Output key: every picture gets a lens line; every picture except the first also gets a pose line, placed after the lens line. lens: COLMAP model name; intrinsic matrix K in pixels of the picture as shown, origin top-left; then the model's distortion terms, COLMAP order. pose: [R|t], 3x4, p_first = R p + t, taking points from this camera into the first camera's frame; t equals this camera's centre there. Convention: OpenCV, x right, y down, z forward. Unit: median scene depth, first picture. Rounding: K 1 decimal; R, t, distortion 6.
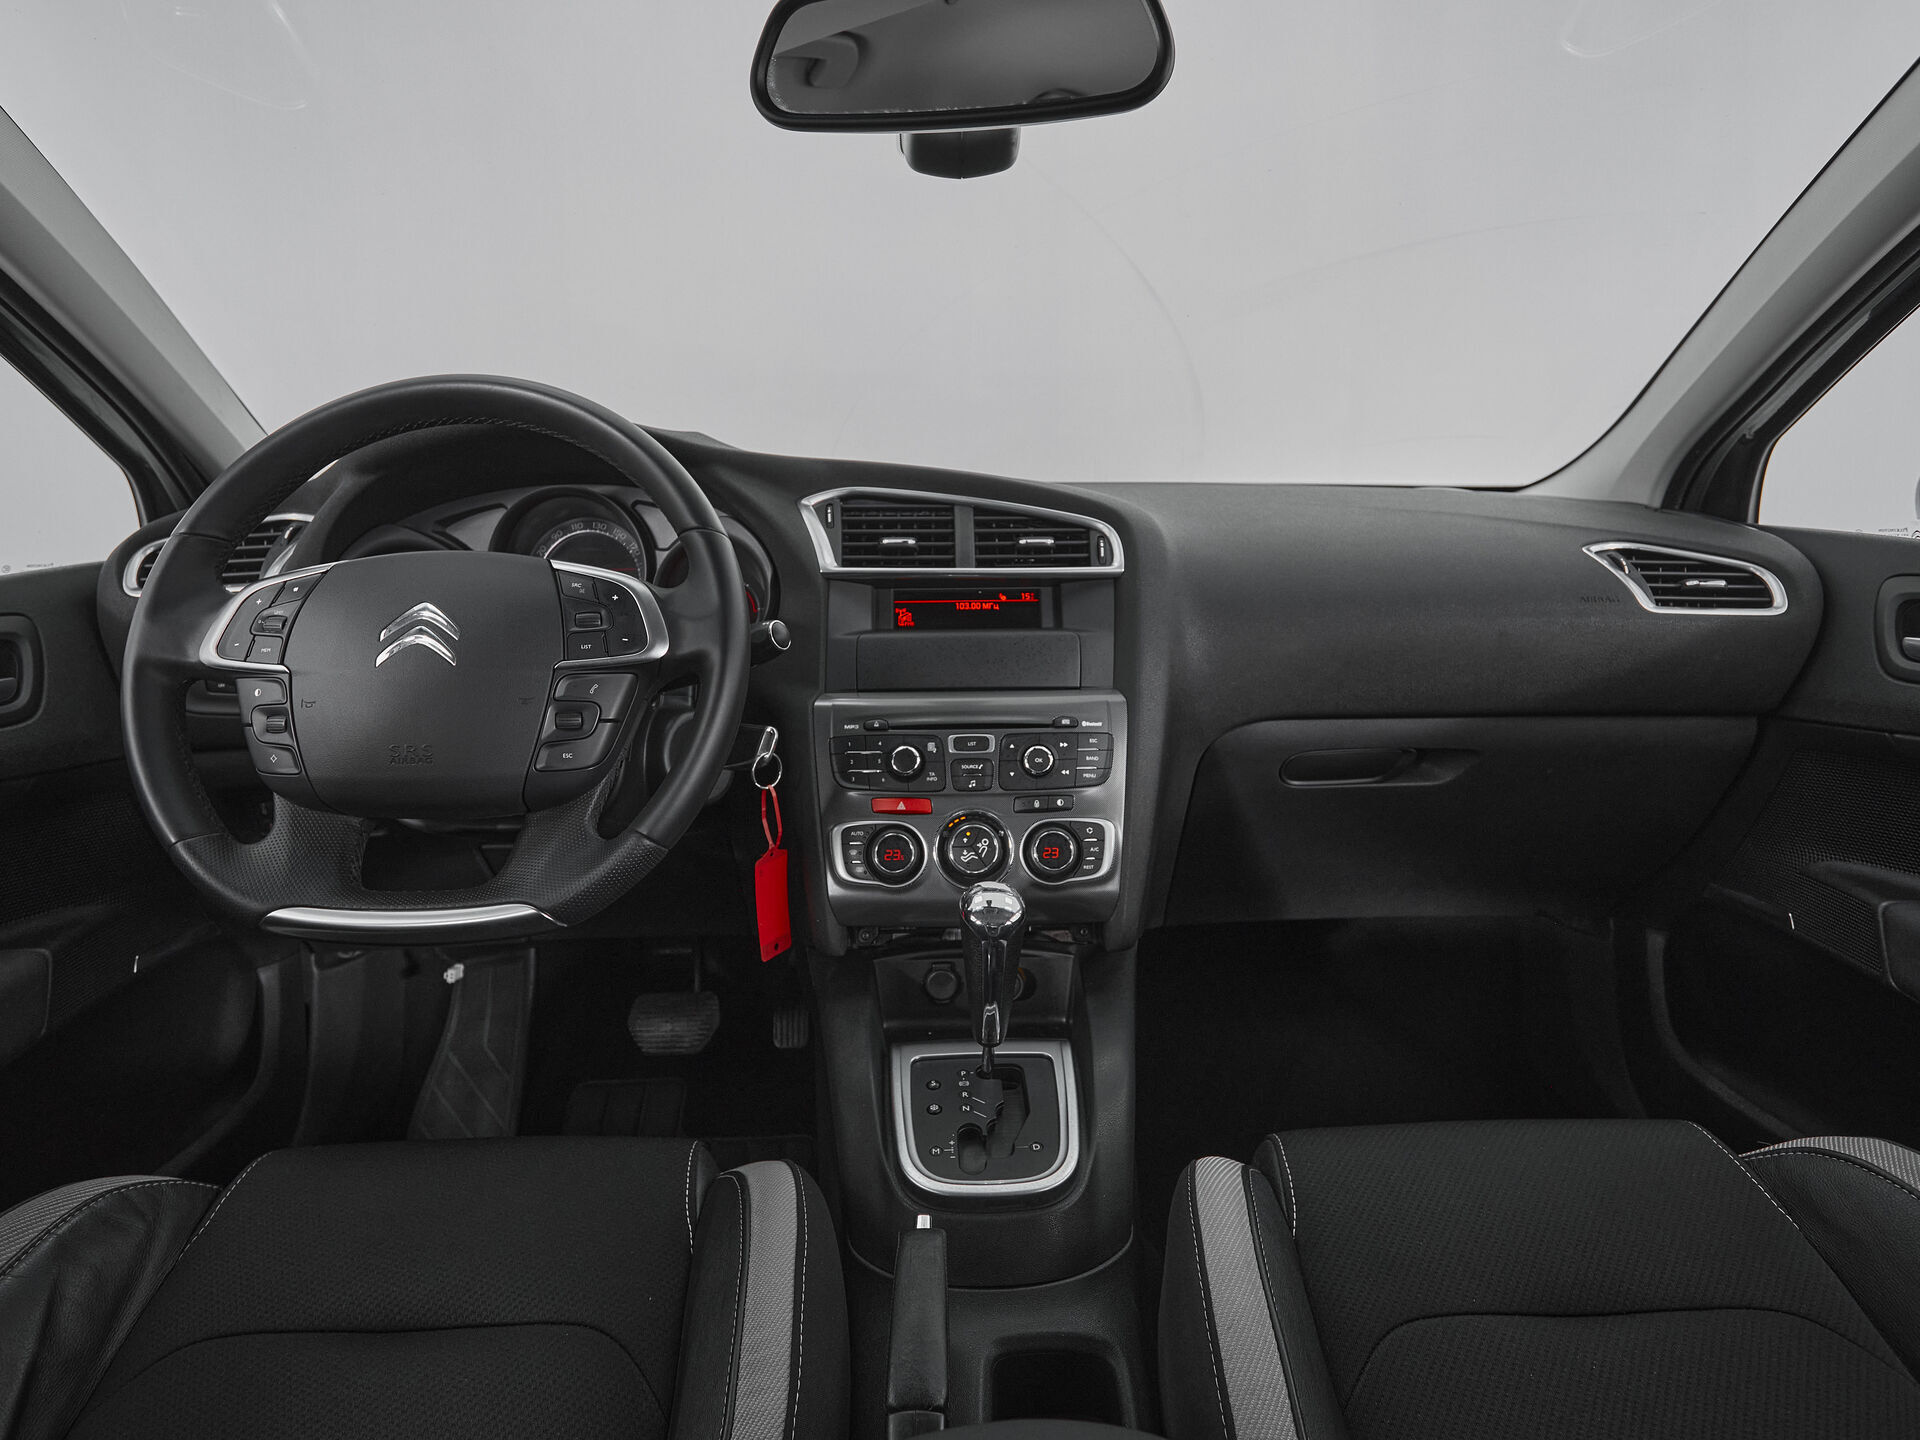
lens RADIAL K [[1123.6, 0, 960.0], [0, 1123.6, 720.0], [0, 0, 1]] dist [-0.004005, 0.000050]
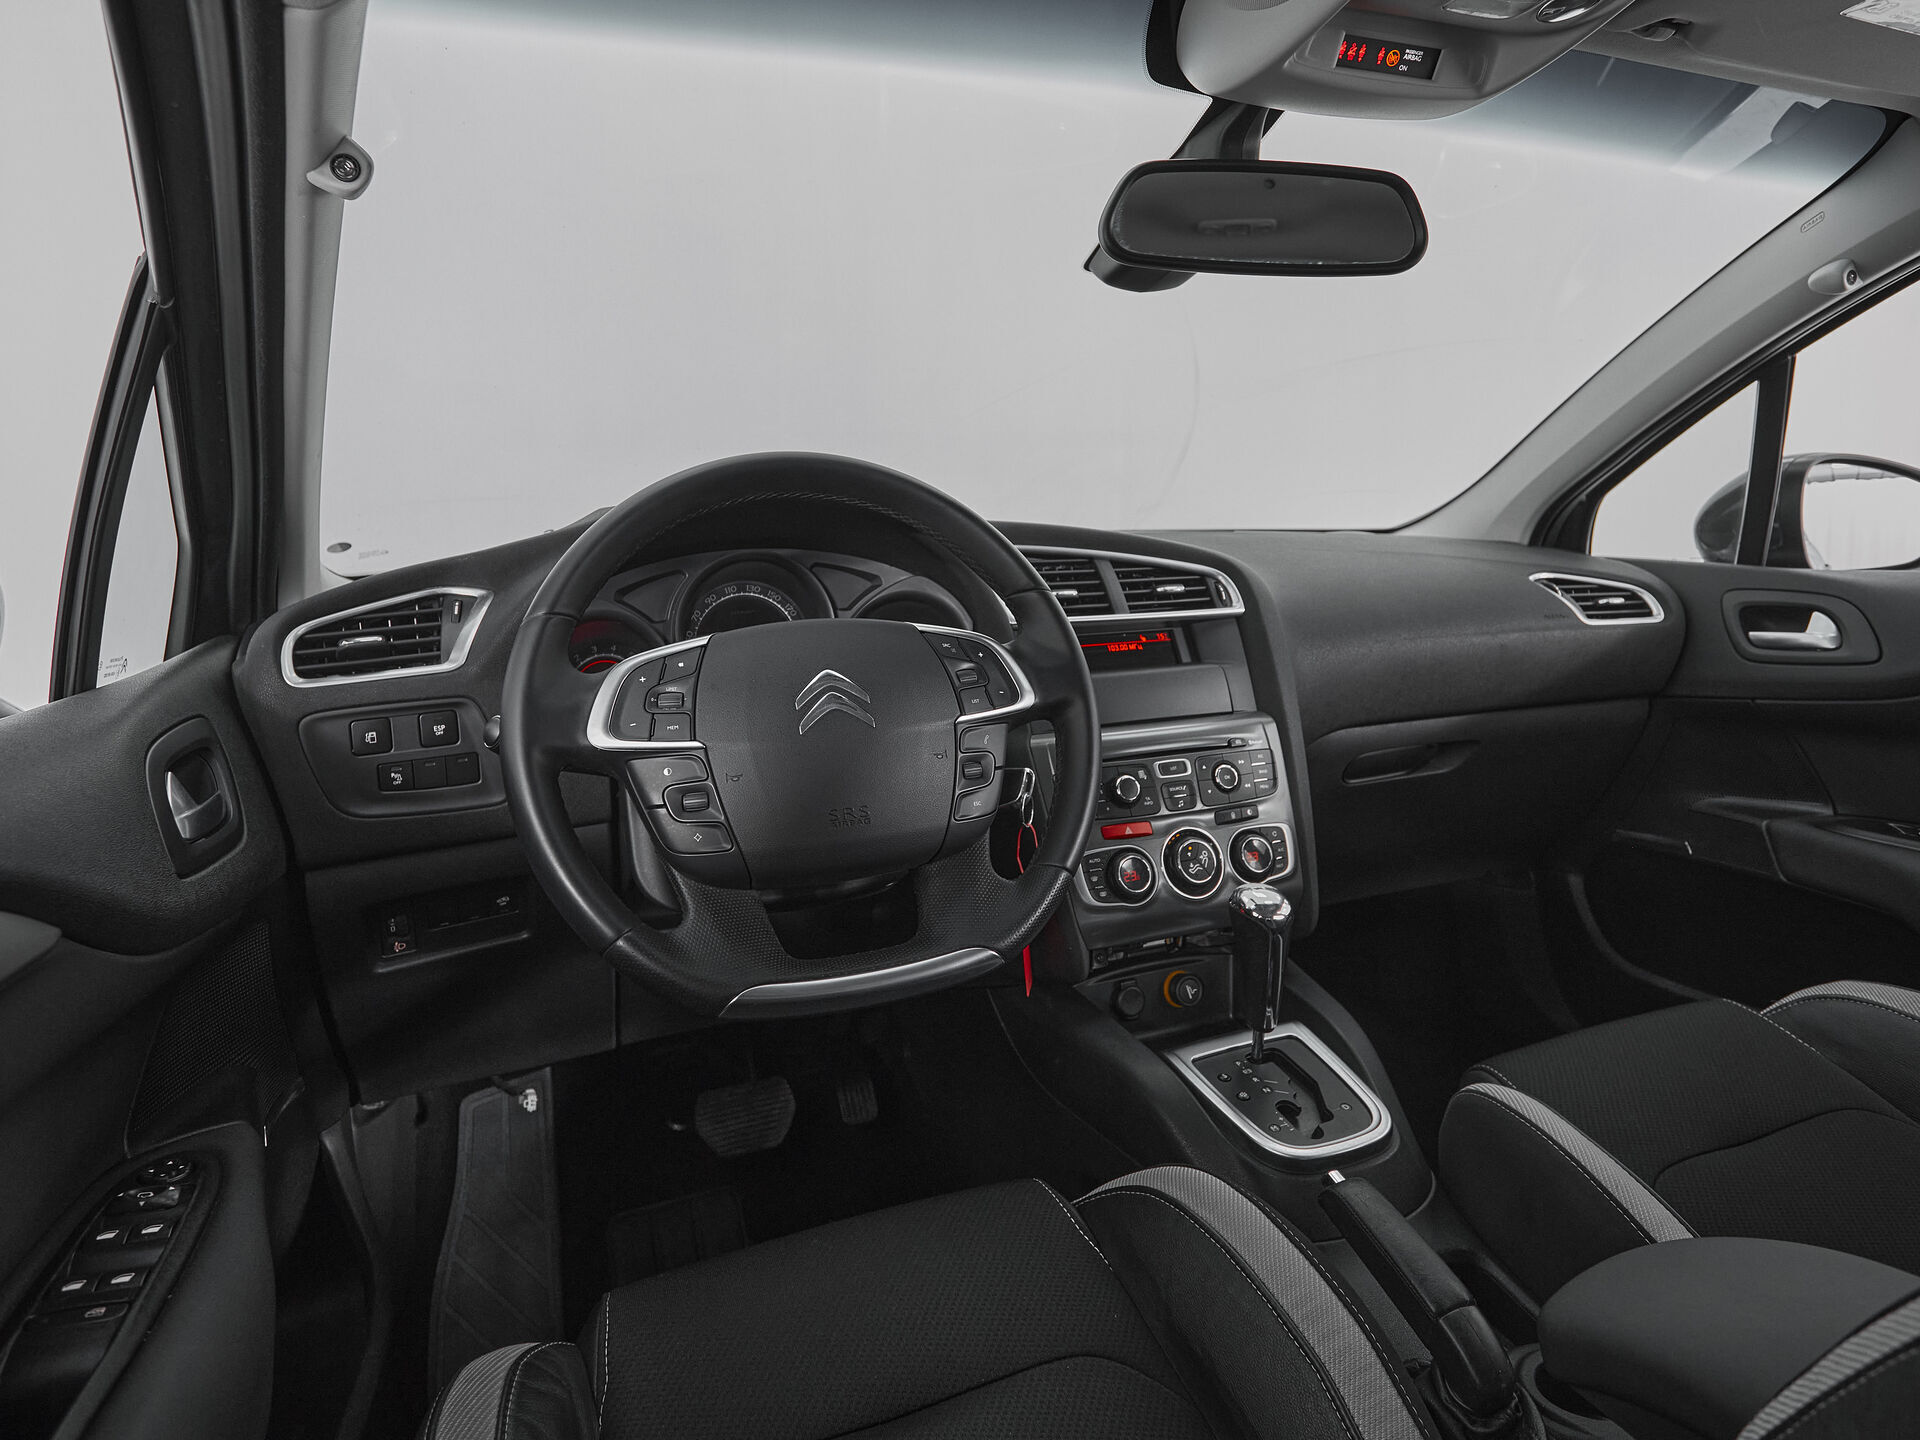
lens RADIAL K [[1217.6, 0, 1010.5], [0, 1217.6, 591.9], [0, 0, 1]] dist [0.001768, 0.000028]
pose [[0.924079, -0.037321, 0.380376, -0.588918], [0.091995, 0.987681, -0.126584, -0.013733], [-0.370965, 0.151966, 0.916128, -0.083755]]
